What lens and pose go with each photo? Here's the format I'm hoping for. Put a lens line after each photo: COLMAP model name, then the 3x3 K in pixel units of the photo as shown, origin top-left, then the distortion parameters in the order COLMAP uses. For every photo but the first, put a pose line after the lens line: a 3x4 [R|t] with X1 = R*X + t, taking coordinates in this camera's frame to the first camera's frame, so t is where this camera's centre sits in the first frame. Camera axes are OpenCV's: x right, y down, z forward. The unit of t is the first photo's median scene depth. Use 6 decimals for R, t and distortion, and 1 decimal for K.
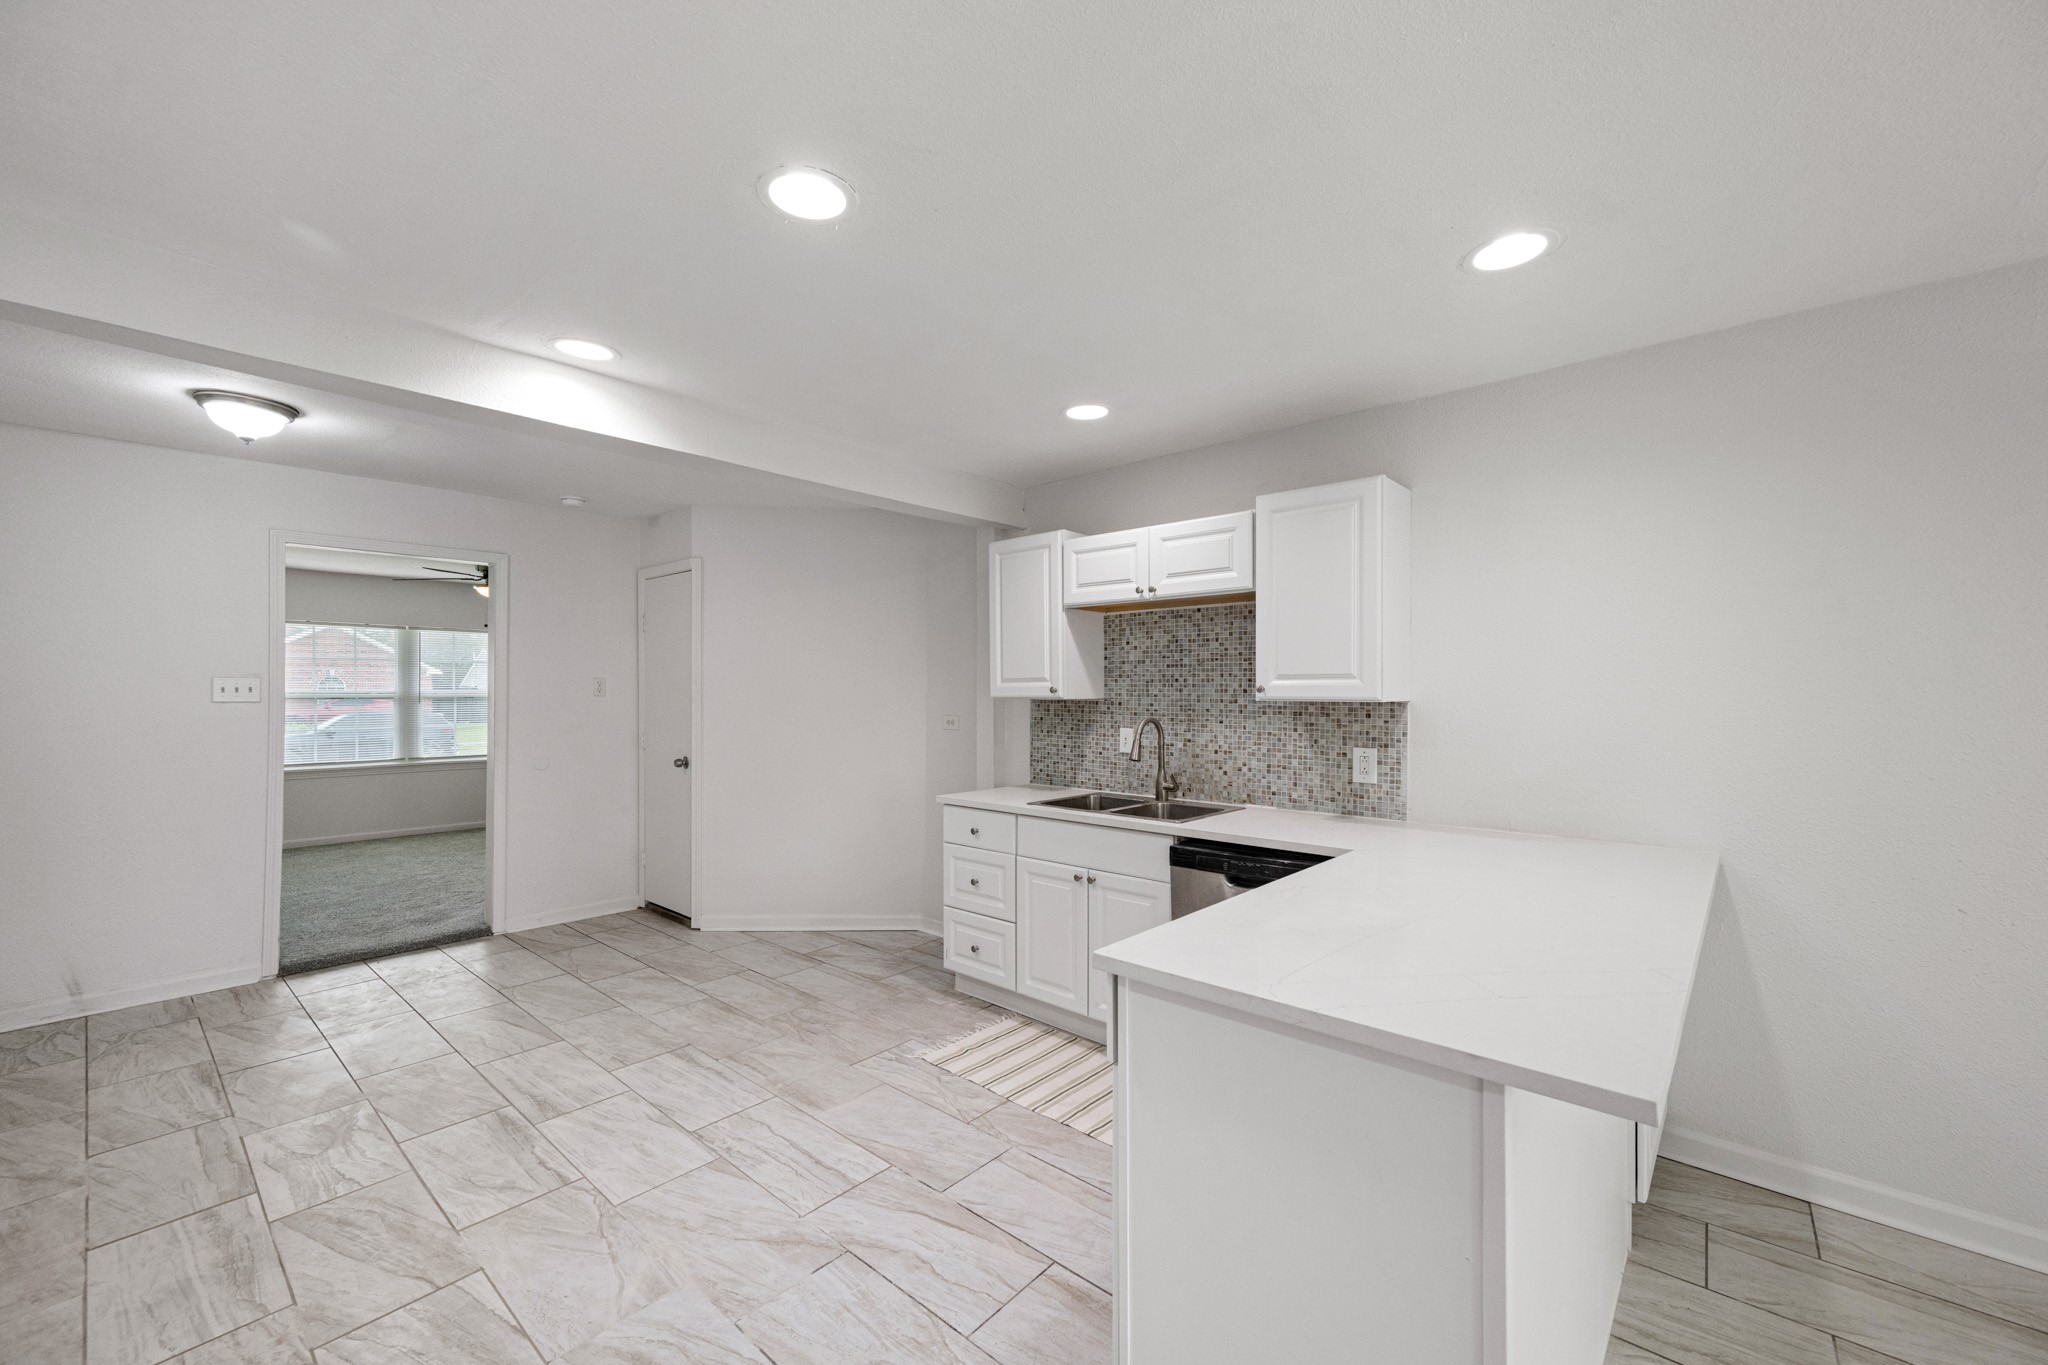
lens RADIAL K [[799.2, 0, 1024.0], [0, 799.2, 682.5], [0, 0, 1]] dist [0.000810, -0.000082]
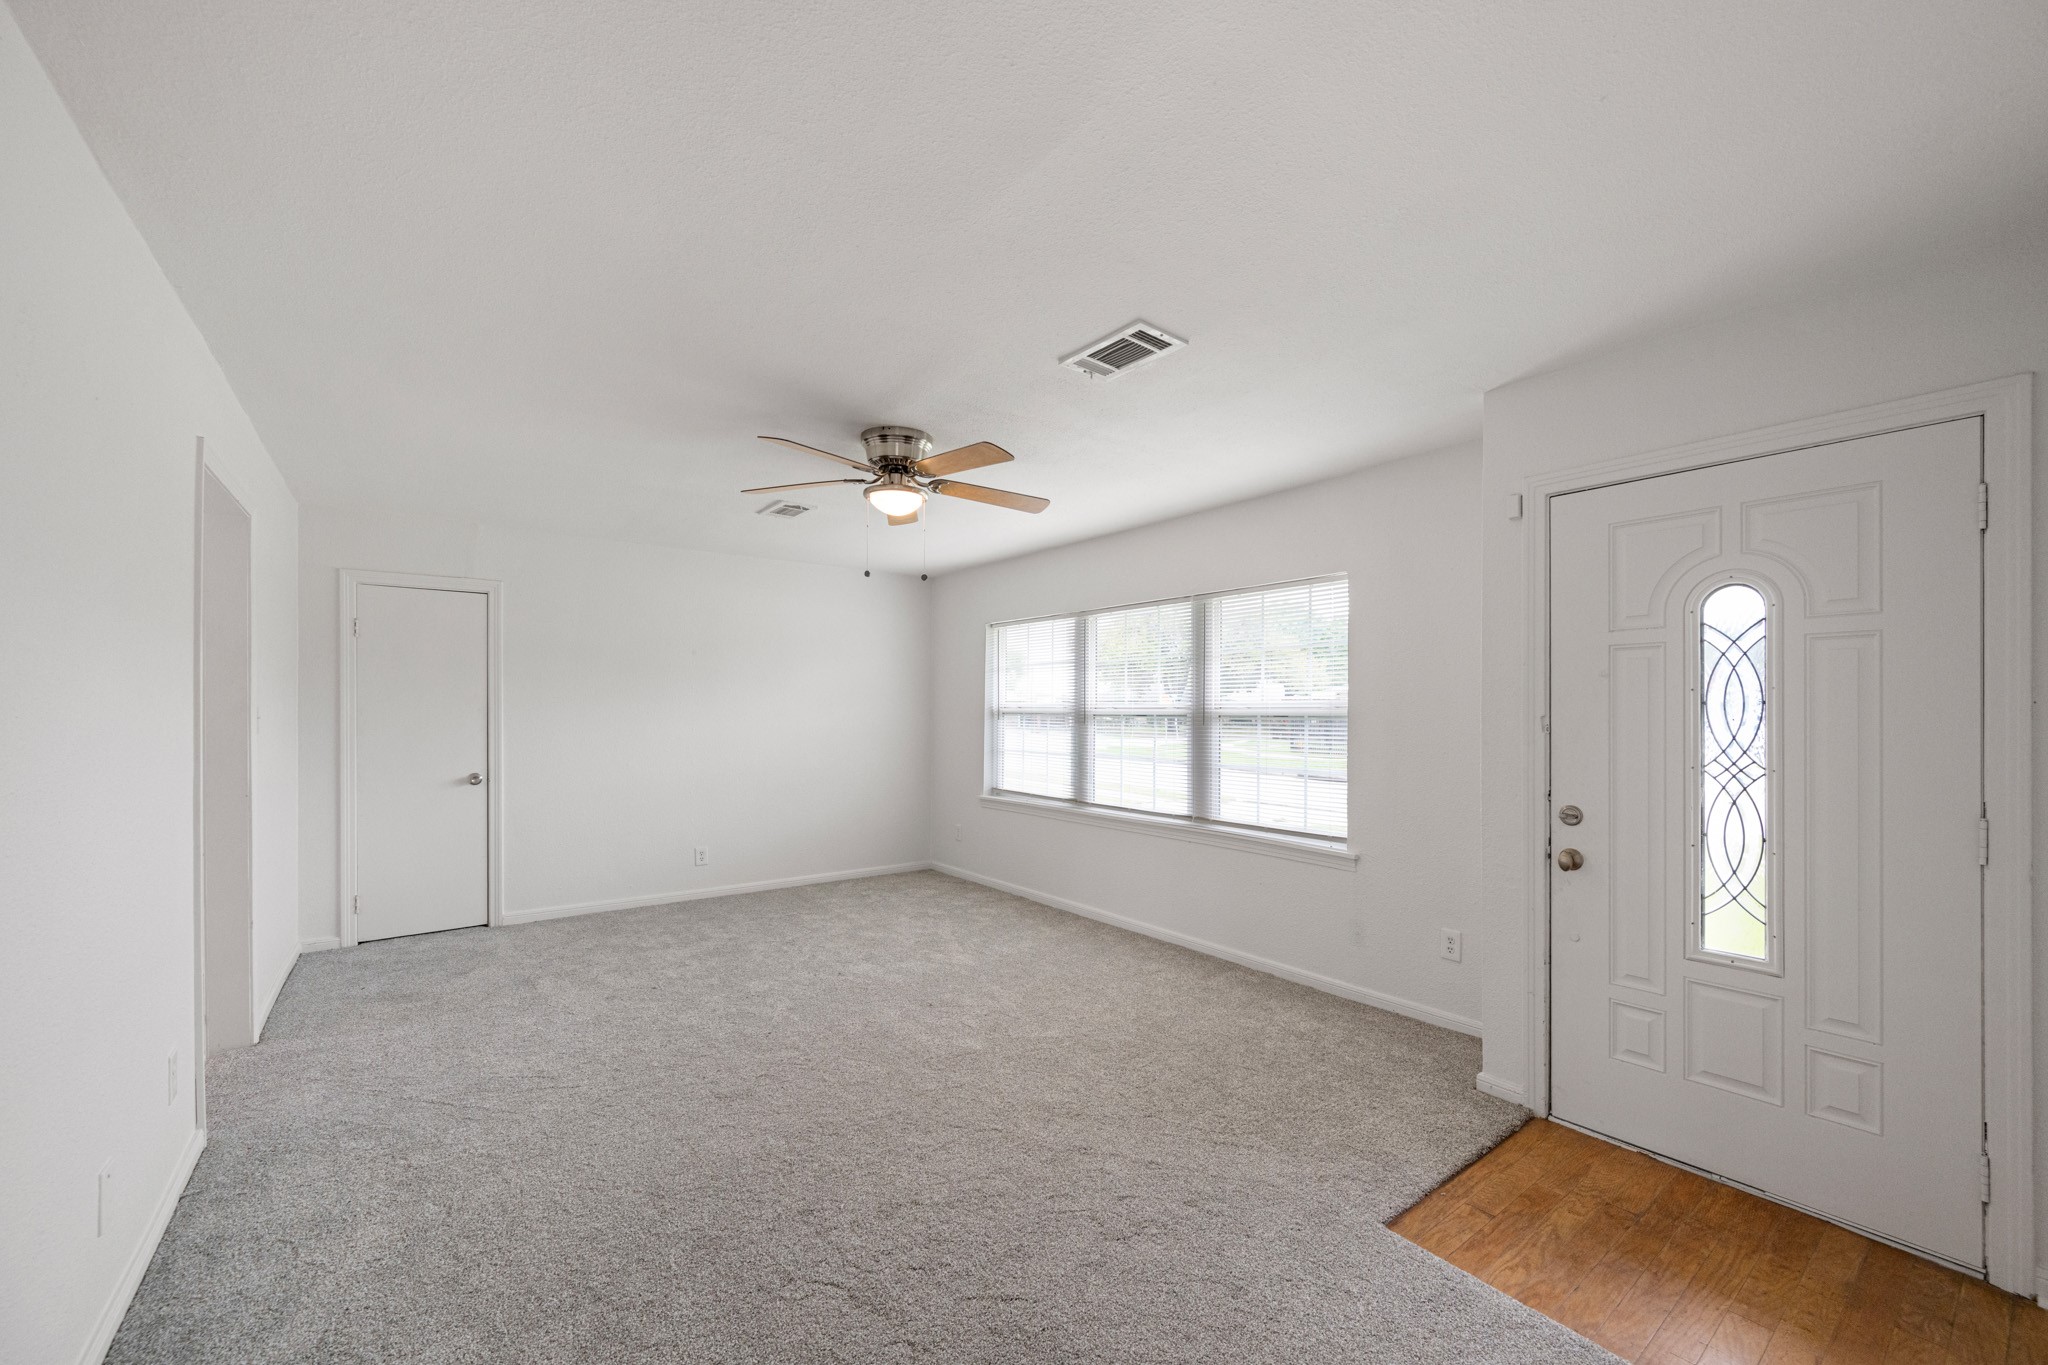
lens RADIAL K [[812.7, 0, 1032.8], [0, 812.7, 718.7], [0, 0, 1]] dist [-0.000807, -0.000316]
pose [[-0.202056, 0.007974, -0.979342, -0.280633], [0.015876, 0.999862, 0.004866, 0.030326], [0.979245, -0.014565, -0.202154, 1.869369]]
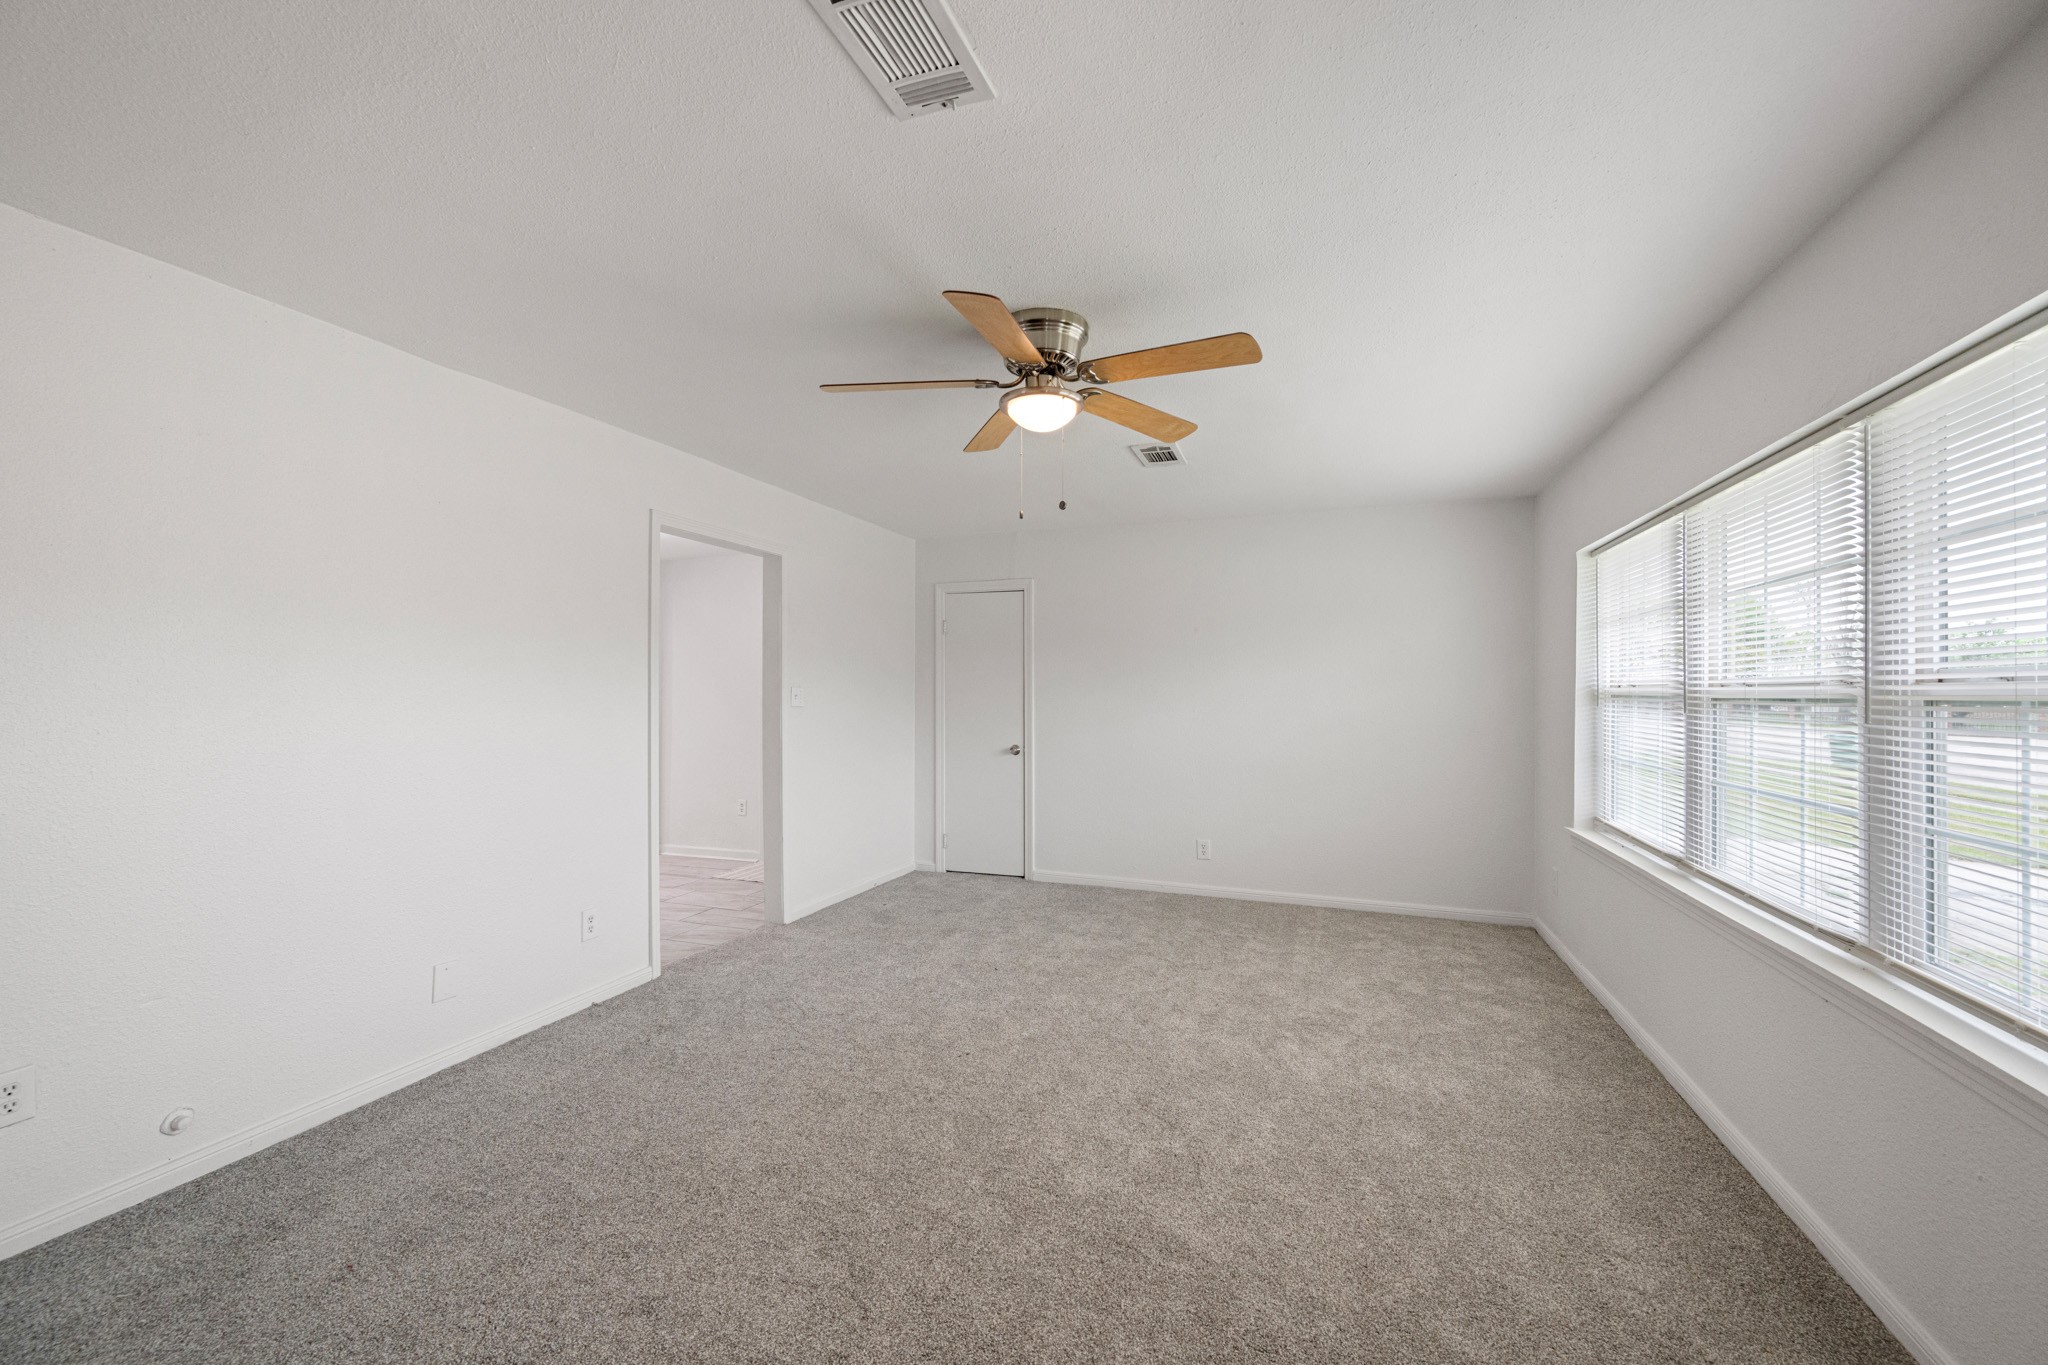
lens RADIAL K [[812.5, 0, 1024.0], [0, 812.5, 682.5], [0, 0, 1]] dist [0.000996, 0.000059]
pose [[-0.940352, -0.008942, -0.340084, -0.820382], [0.001492, 0.999536, -0.030407, 0.038484], [0.340199, -0.029101, -0.939903, 2.145078]]
